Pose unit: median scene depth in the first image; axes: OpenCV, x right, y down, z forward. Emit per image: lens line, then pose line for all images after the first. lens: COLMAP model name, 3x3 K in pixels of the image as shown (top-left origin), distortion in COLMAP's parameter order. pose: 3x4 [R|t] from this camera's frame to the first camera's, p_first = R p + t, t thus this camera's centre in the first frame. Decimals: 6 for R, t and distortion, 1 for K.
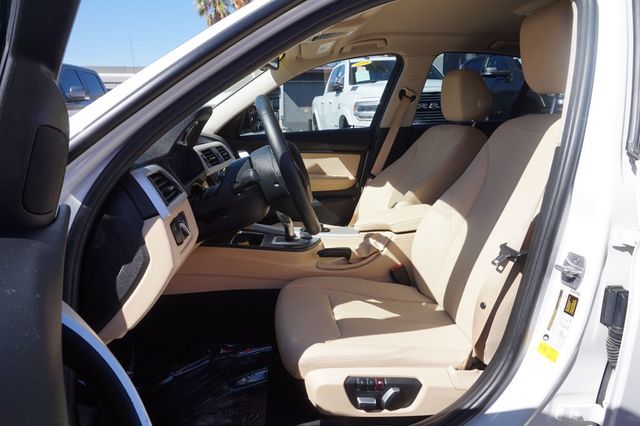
lens RADIAL K [[429.0, 0, 326.7], [0, 429.0, 217.1], [0, 0, 1]] dist [-0.026222, 0.007209]
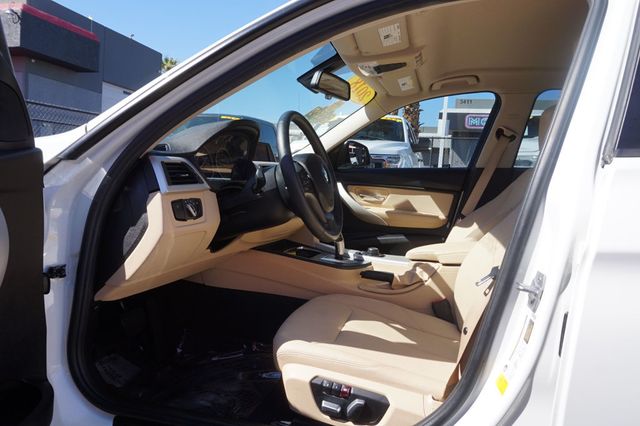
lens RADIAL K [[429.0, 0, 326.7], [0, 429.0, 217.1], [0, 0, 1]] dist [-0.026222, 0.007209]
pose [[0.929422, 0.093362, -0.357014, 0.251312], [-0.137104, 0.985578, -0.099189, 0.063479], [0.342605, 0.141137, 0.928818, 0.013363]]
